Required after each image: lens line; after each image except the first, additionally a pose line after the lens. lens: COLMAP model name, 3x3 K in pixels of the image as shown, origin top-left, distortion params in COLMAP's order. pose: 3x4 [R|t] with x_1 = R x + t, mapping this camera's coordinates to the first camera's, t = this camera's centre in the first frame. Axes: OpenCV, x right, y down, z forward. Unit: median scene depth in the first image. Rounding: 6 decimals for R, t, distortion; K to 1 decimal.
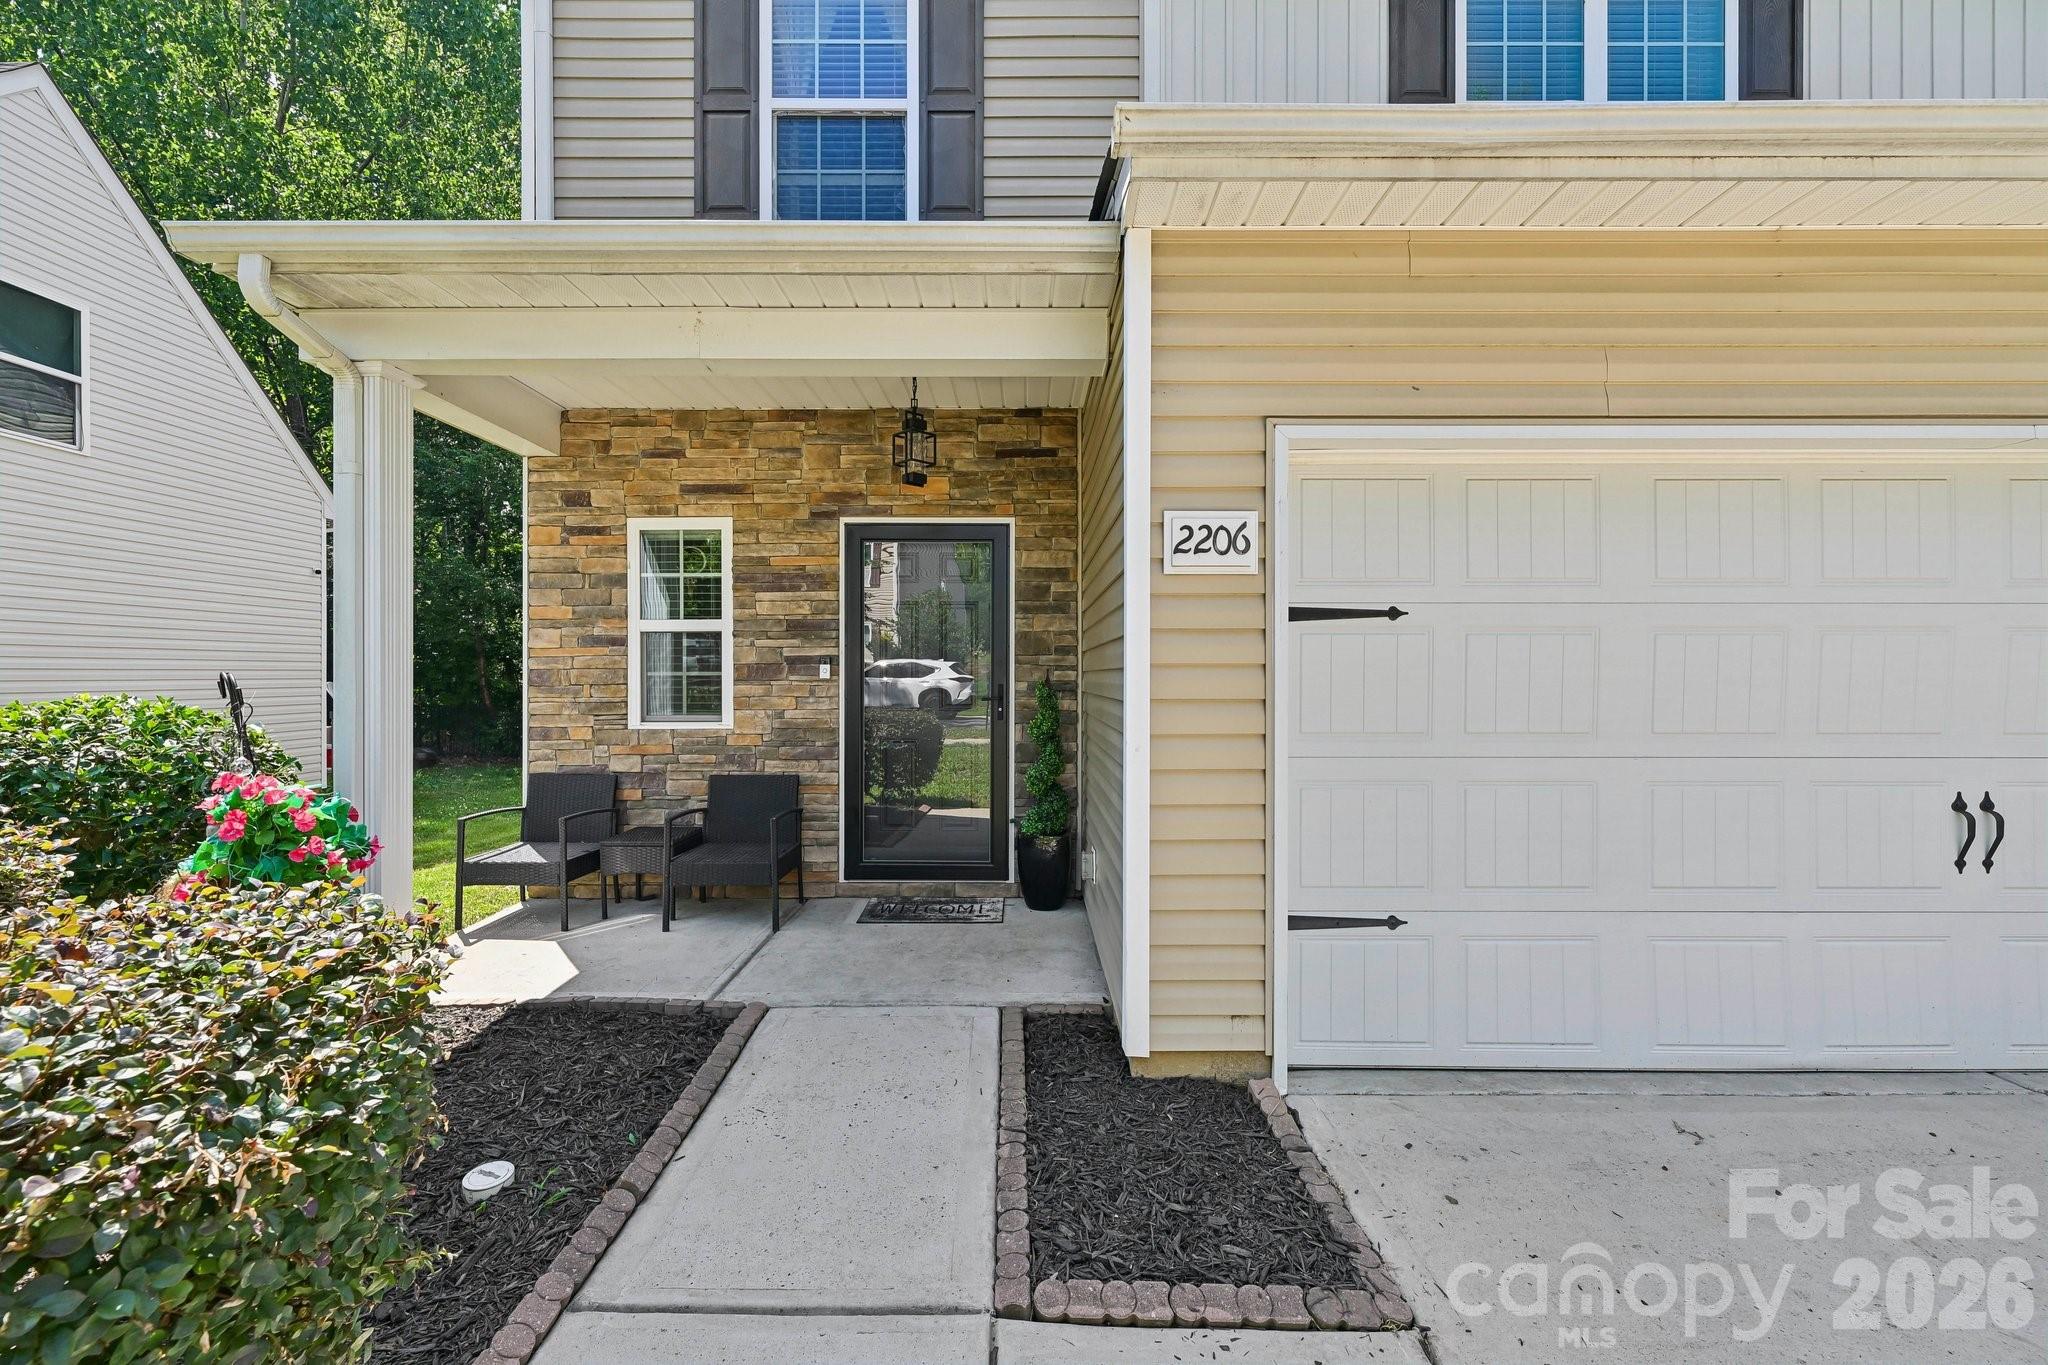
lens RADIAL K [[868.8, 0, 1024.0], [0, 868.8, 682.5], [0, 0, 1]] dist [-0.001708, -0.000333]
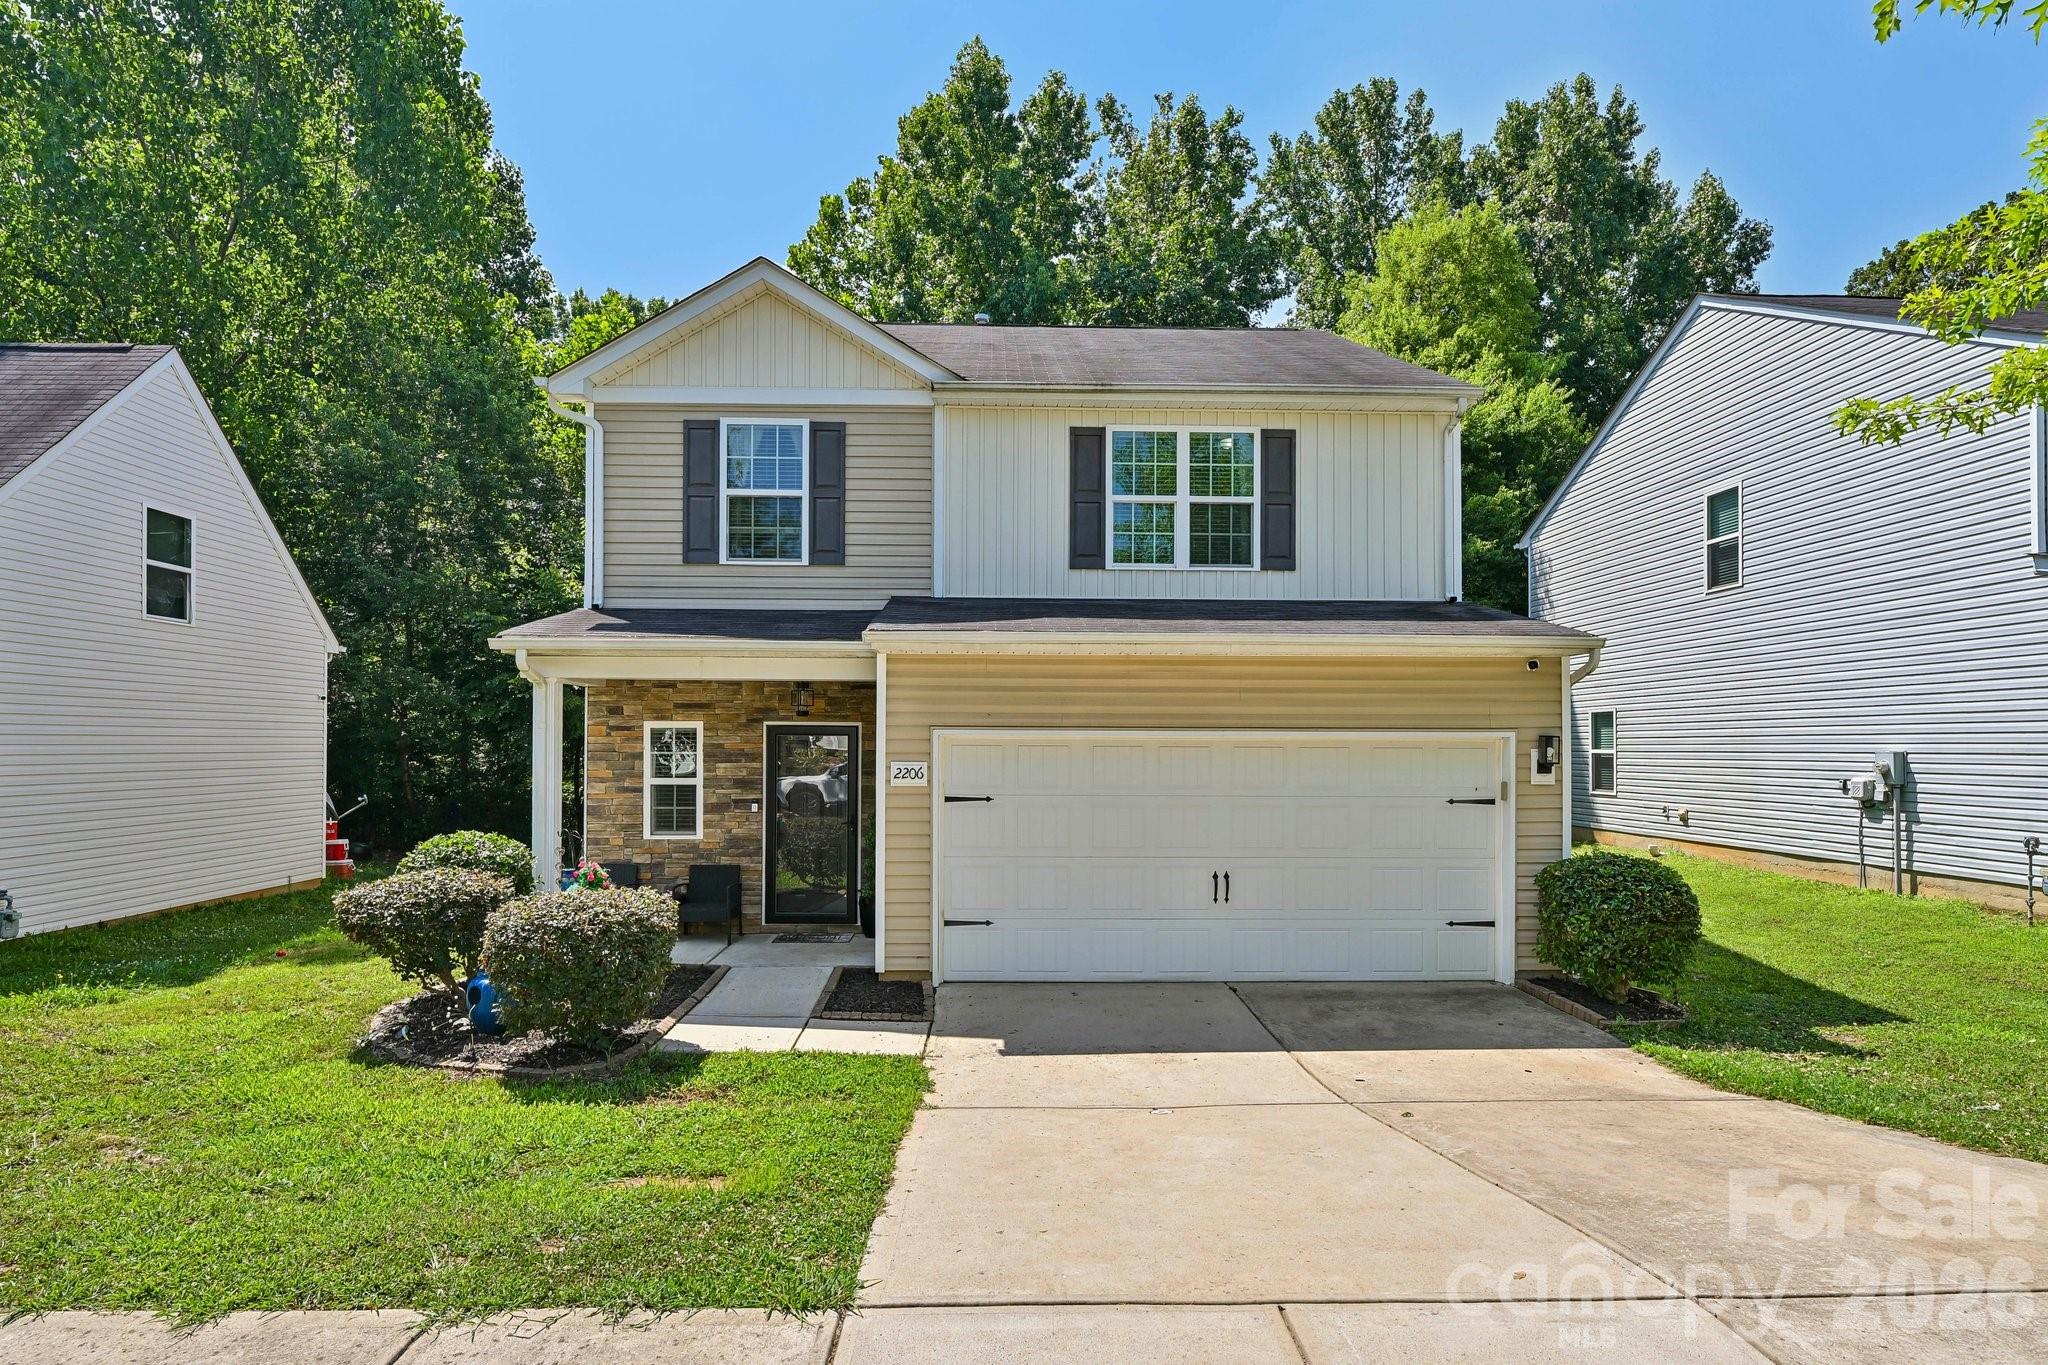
lens RADIAL K [[1097.1, 0, 1023.7], [0, 1097.1, 754.1], [0, 0, 1]] dist [0.002478, 0.000740]
pose [[0.999520, 0.004584, 0.030644, 0.257611], [-0.004549, 0.999989, -0.001202, -0.123048], [-0.030649, 0.001062, 0.999530, -1.288698]]
